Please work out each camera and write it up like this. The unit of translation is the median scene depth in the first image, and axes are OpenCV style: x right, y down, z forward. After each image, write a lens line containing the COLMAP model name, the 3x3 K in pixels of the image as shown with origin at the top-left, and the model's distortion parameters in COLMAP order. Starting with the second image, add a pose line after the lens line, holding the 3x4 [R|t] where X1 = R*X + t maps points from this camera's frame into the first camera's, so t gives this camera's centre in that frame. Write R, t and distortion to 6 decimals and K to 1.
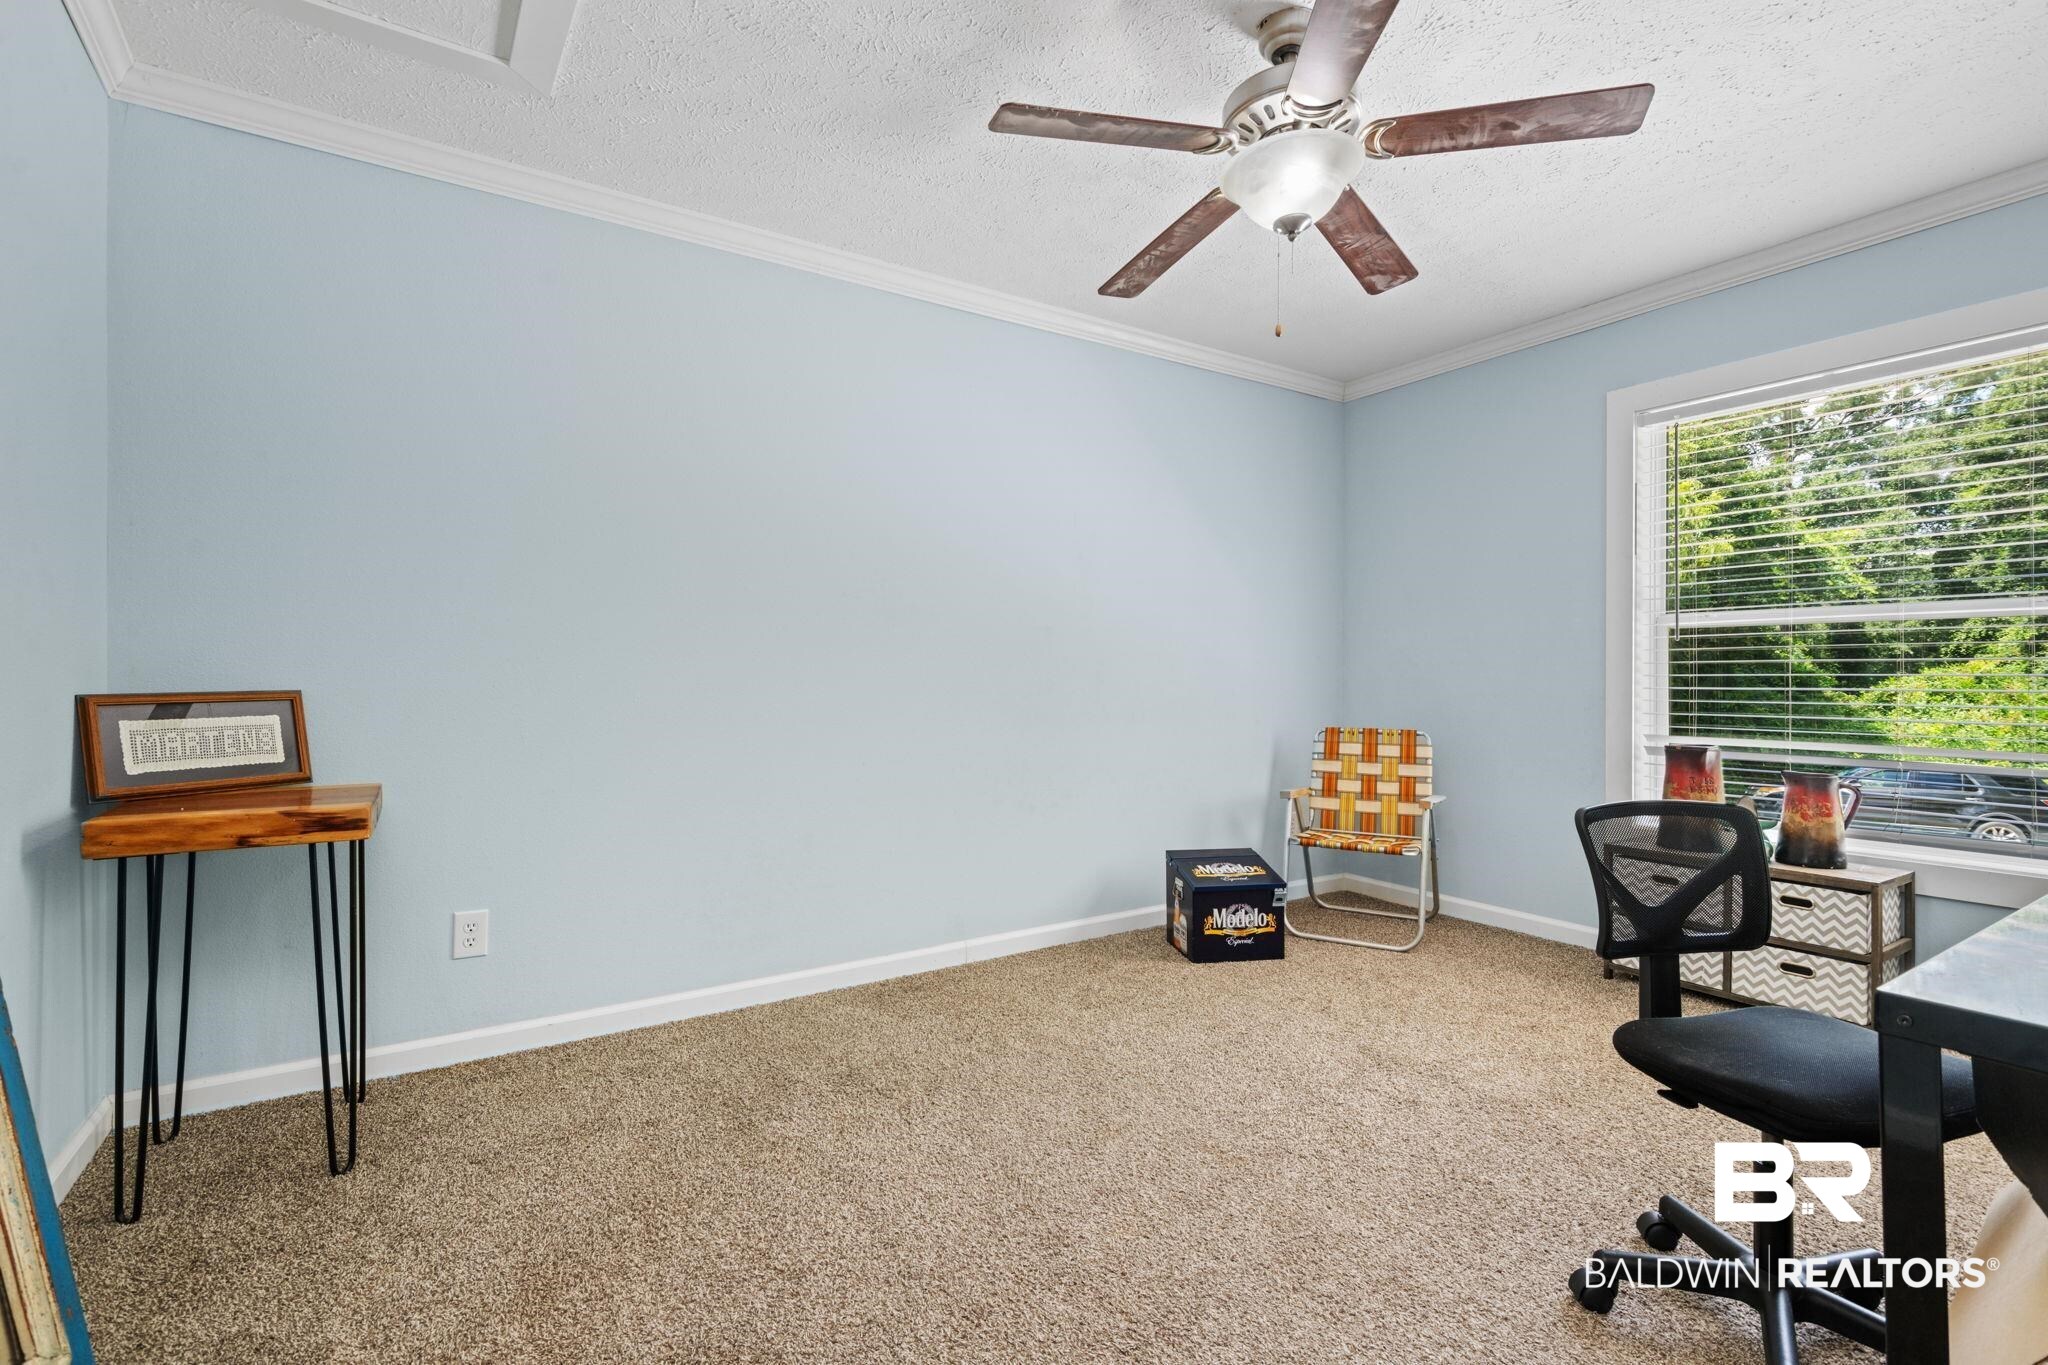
lens RADIAL K [[920.8, 0, 1028.4], [0, 920.8, 670.5], [0, 0, 1]] dist [-0.001478, -0.000113]
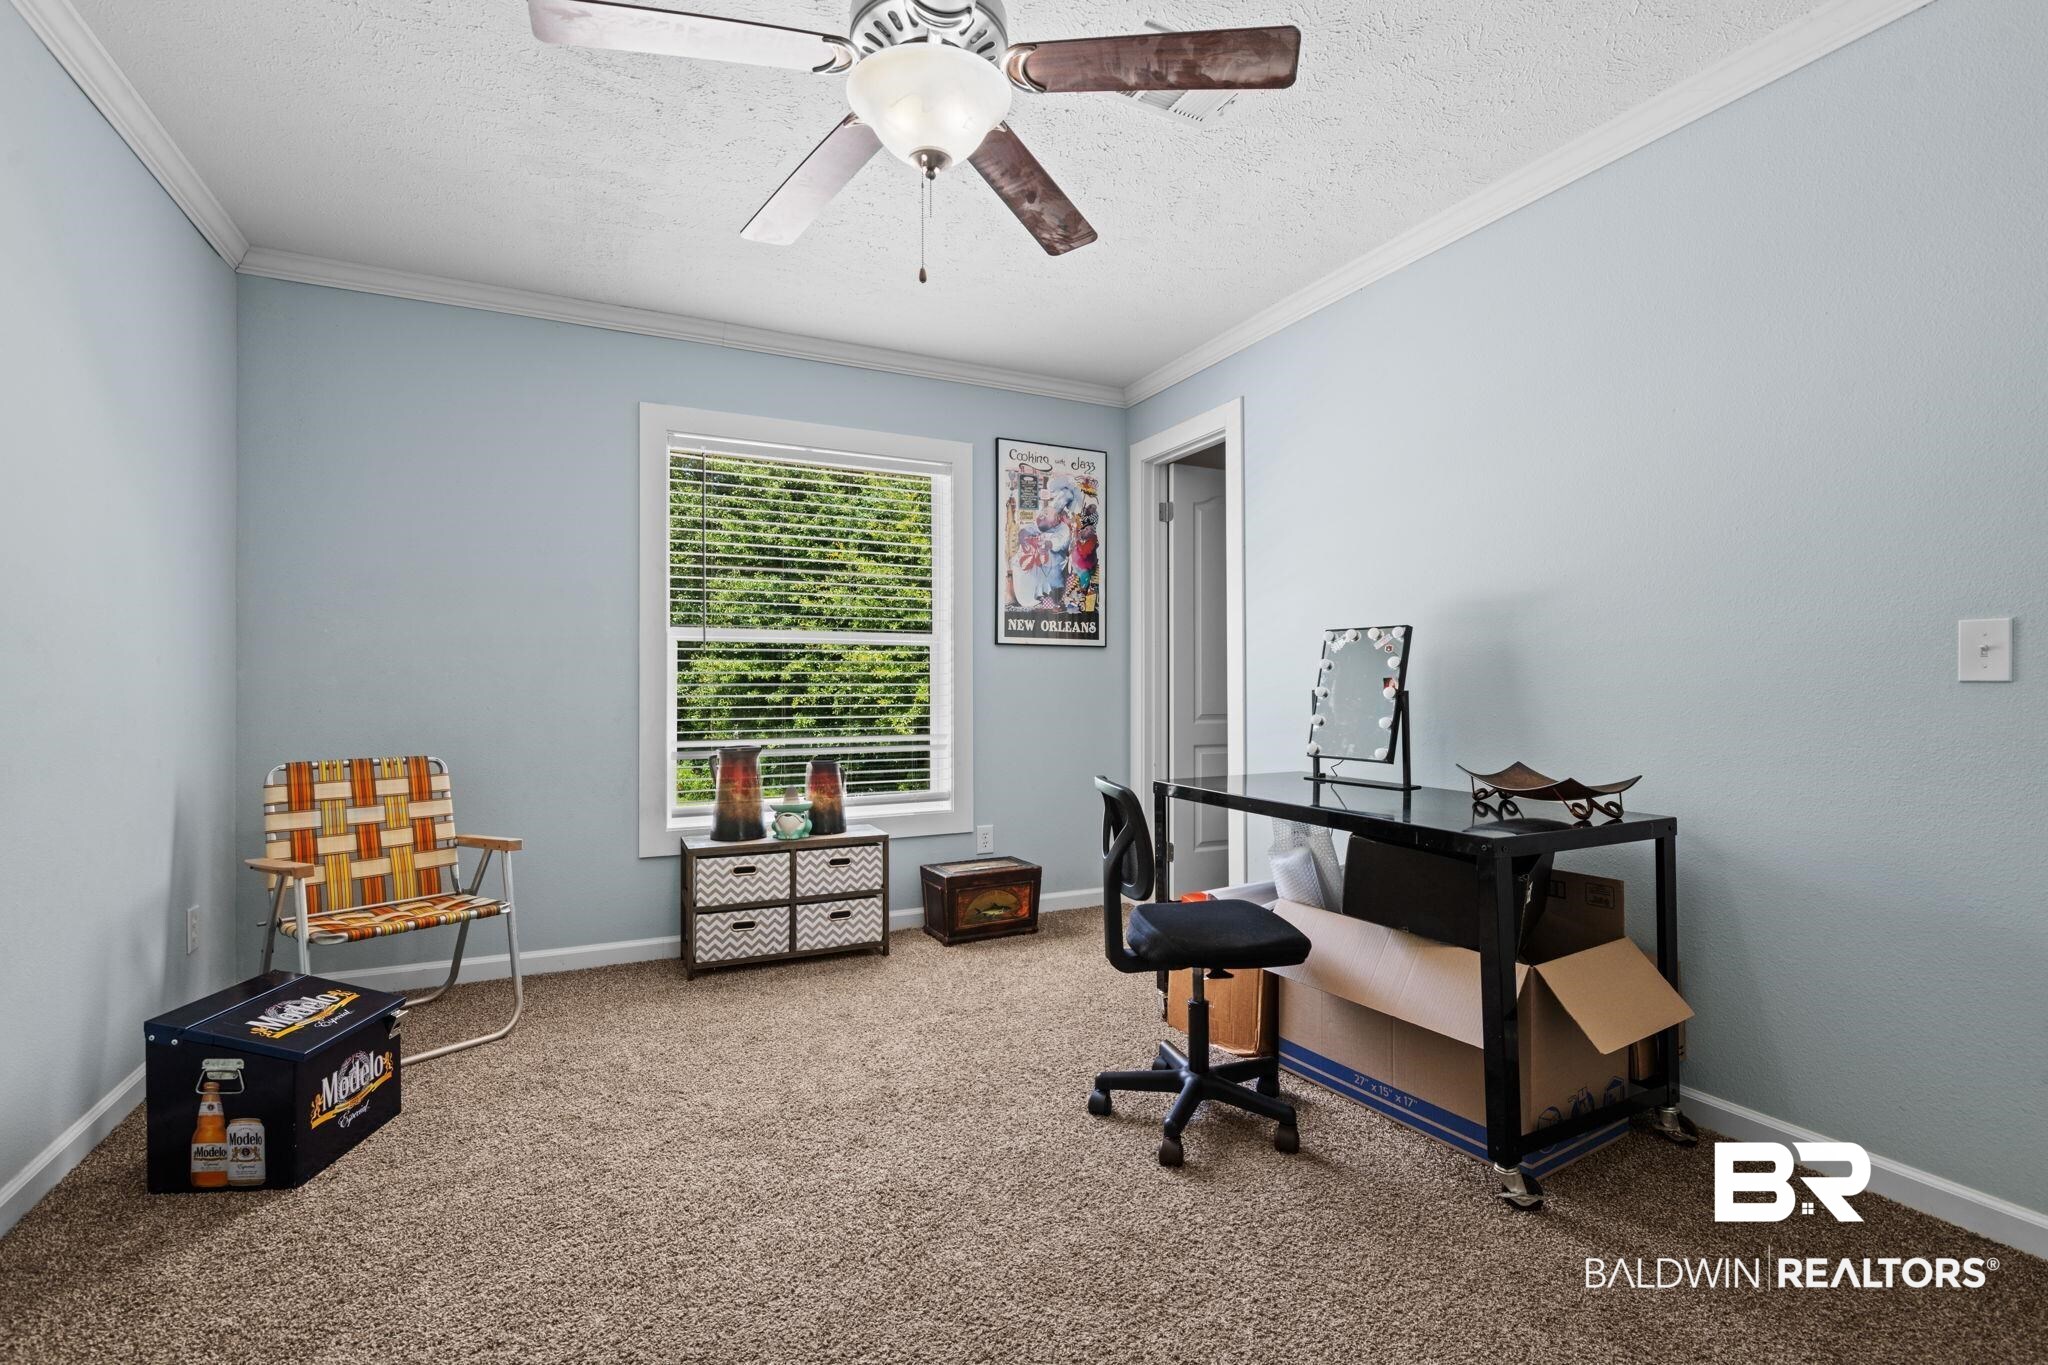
lens RADIAL K [[926.7, 0, 1024.0], [0, 926.7, 682.5], [0, 0, 1]] dist [-0.001473, -0.000383]
pose [[0.120777, 0.001866, 0.992678, -0.321170], [-0.004875, 0.999987, -0.001286, 0.002228], [-0.992668, -0.004684, 0.120785, 0.462270]]
